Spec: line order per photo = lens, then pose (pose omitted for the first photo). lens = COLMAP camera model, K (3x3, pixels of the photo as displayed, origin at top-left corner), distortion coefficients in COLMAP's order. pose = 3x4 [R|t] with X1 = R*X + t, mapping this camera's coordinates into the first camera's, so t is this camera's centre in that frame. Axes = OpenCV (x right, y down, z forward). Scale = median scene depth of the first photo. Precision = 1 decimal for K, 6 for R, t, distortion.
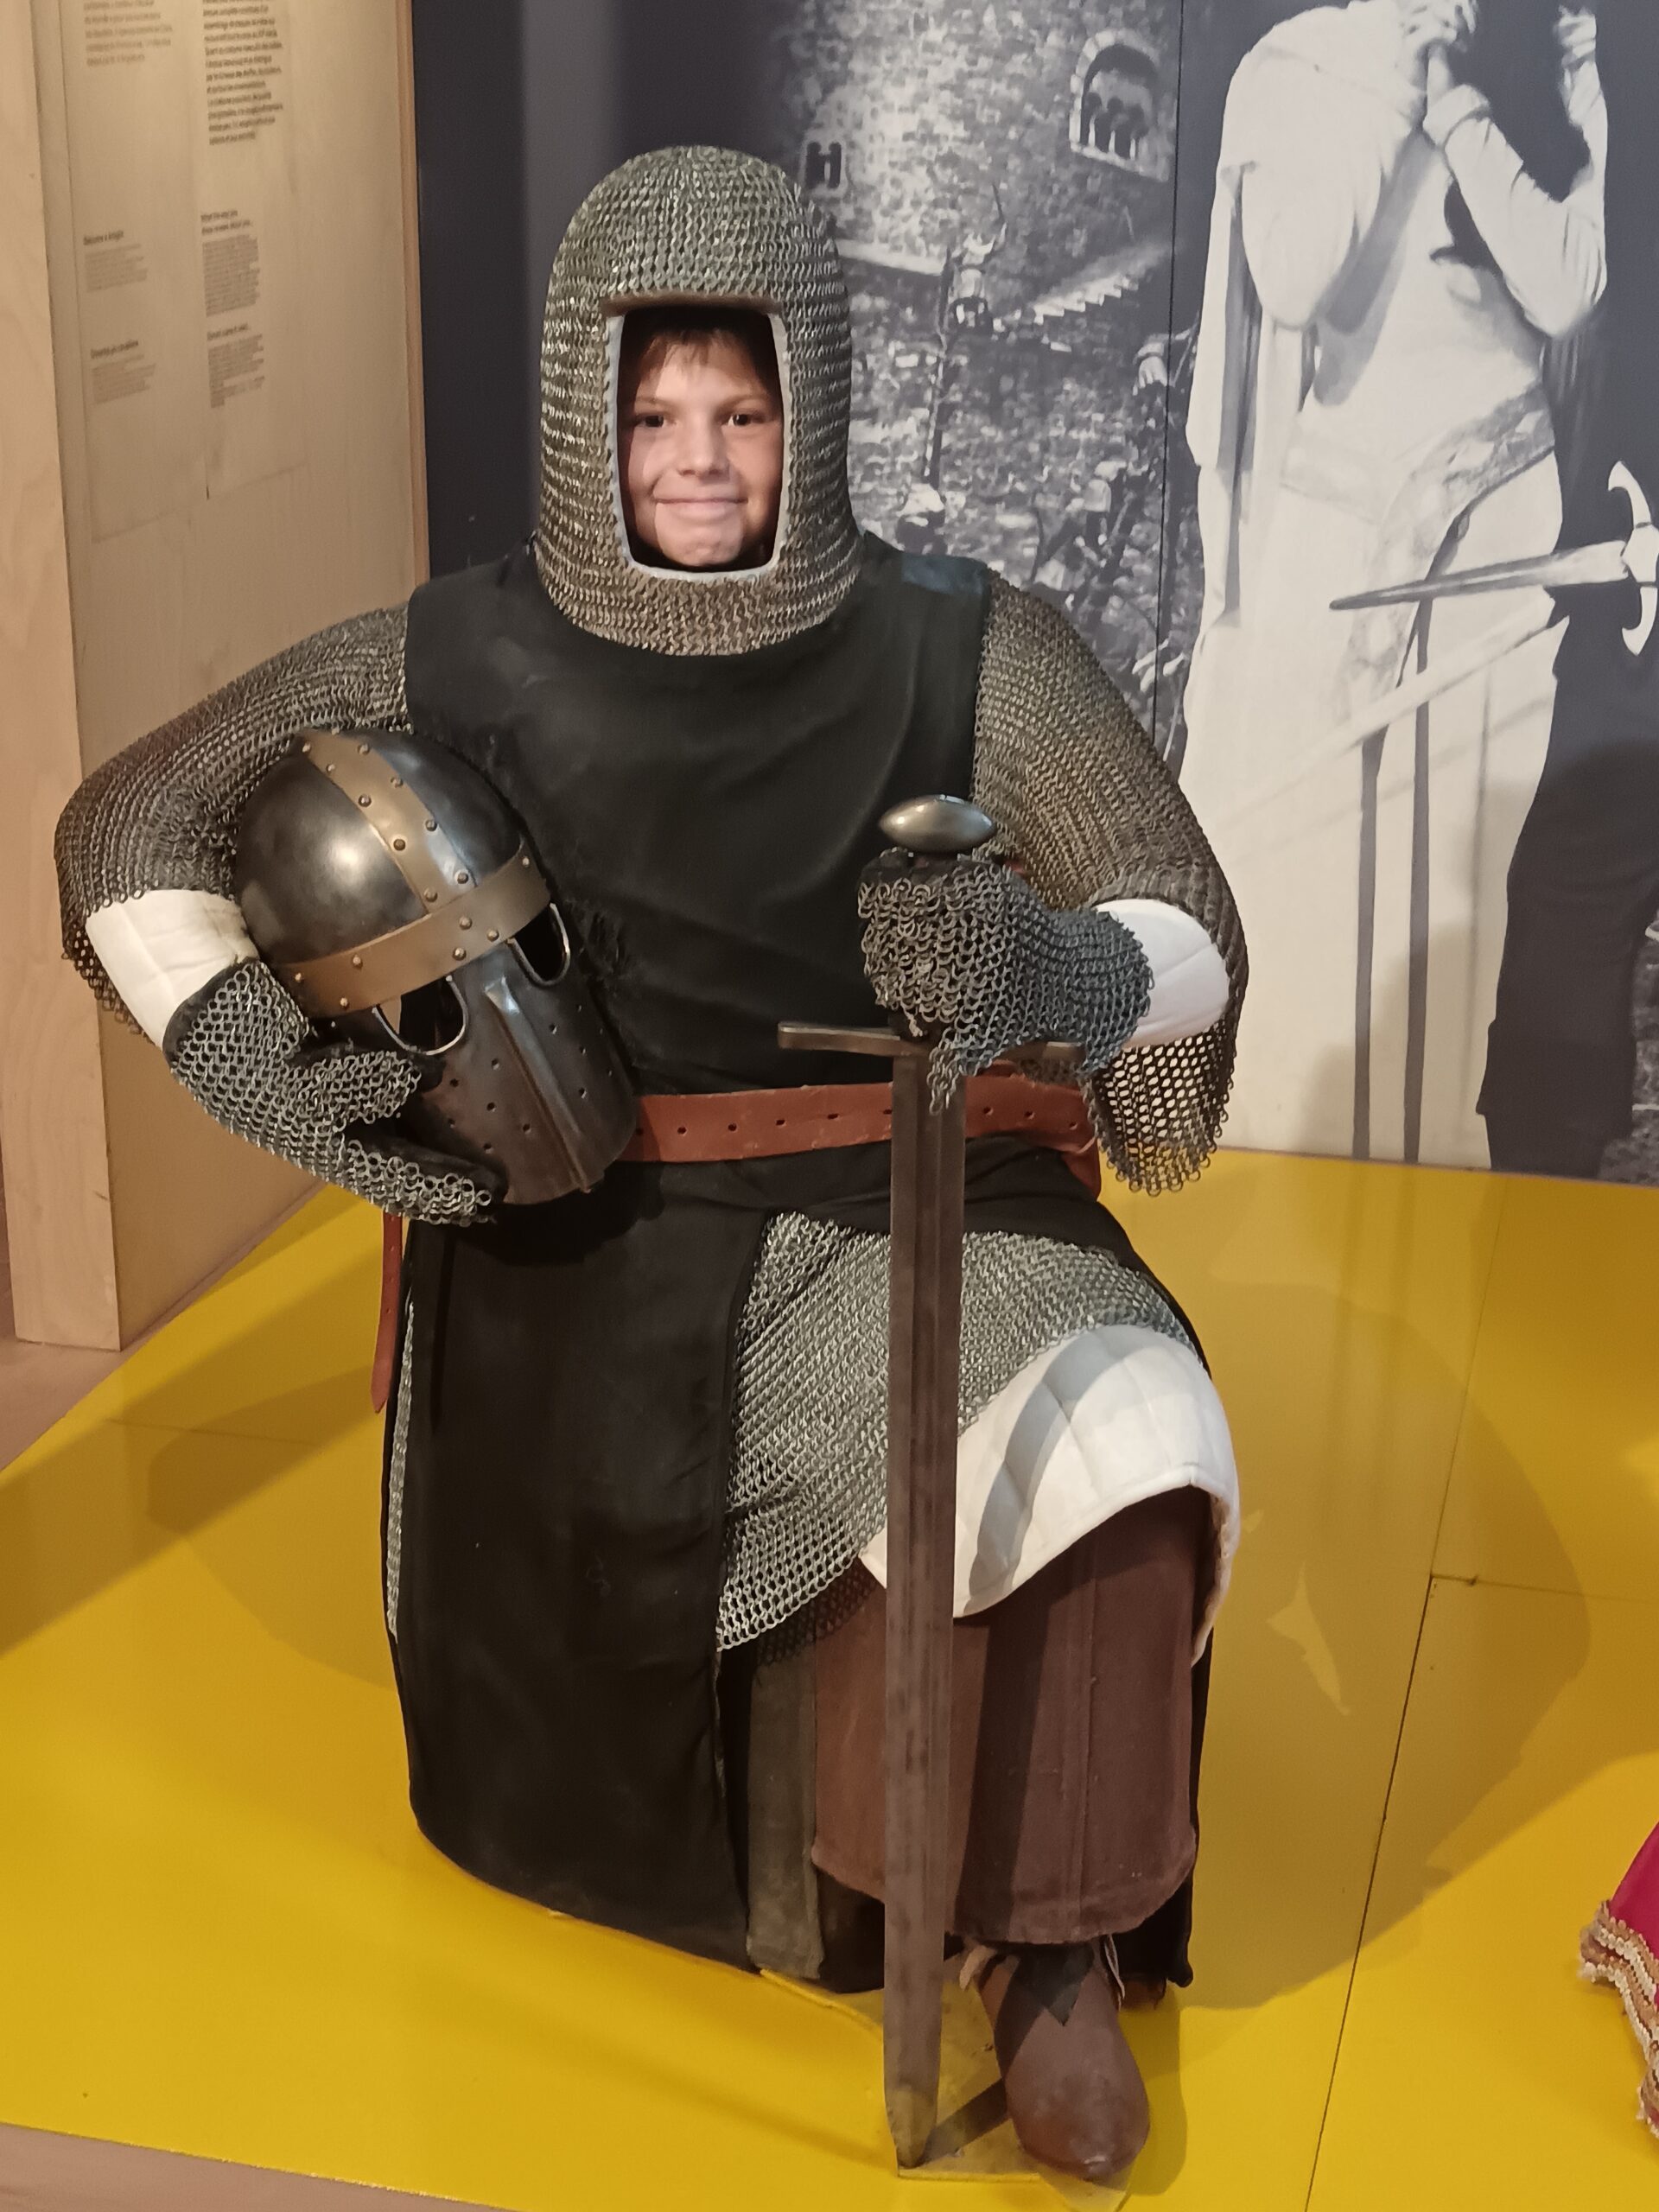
lens RADIAL K [[3363.1, 0, 825.7], [0, 3363.1, 1137.8], [0, 0, 1]] dist [-0.028179, 0.000000]
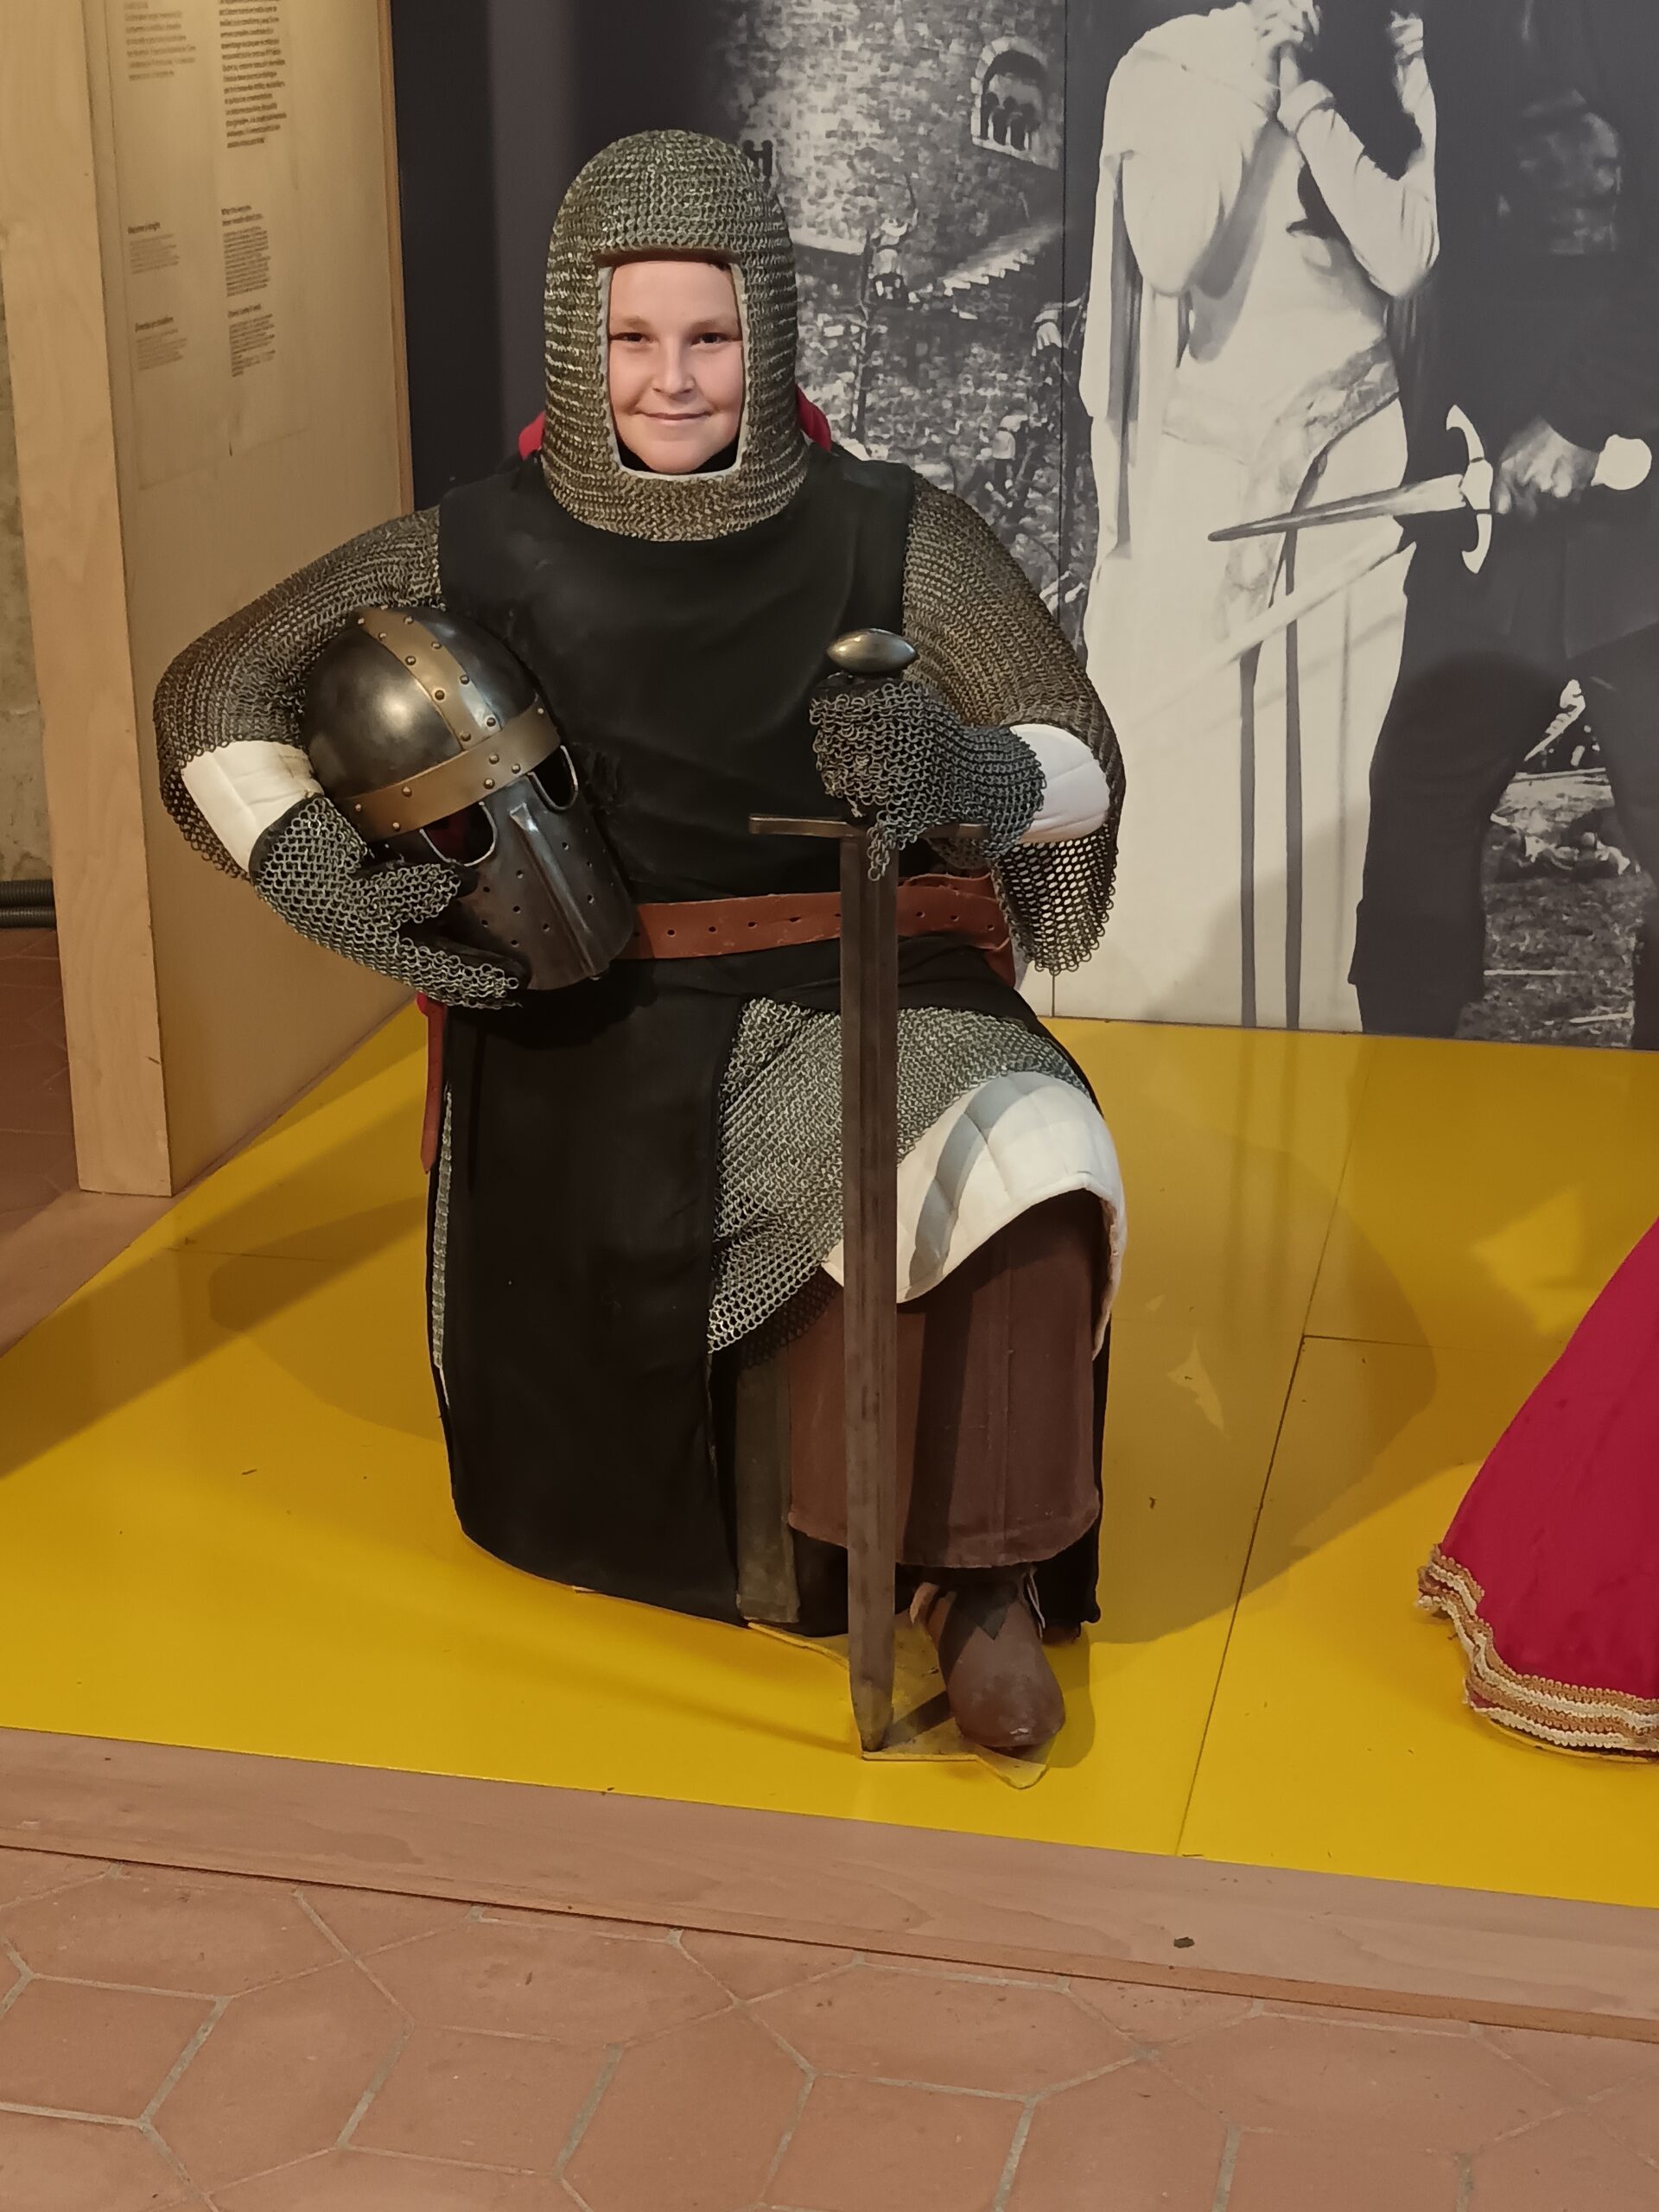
lens RADIAL K [[3363.1, 0, 835.3], [0, 3363.1, 1156.3], [0, 0, 1]] dist [-0.028179, 0.000000]
pose [[0.999485, -0.023267, 0.022098, -0.007376], [0.023307, 0.999727, -0.001566, 0.052855], [-0.022056, 0.002080, 0.999755, -0.145694]]
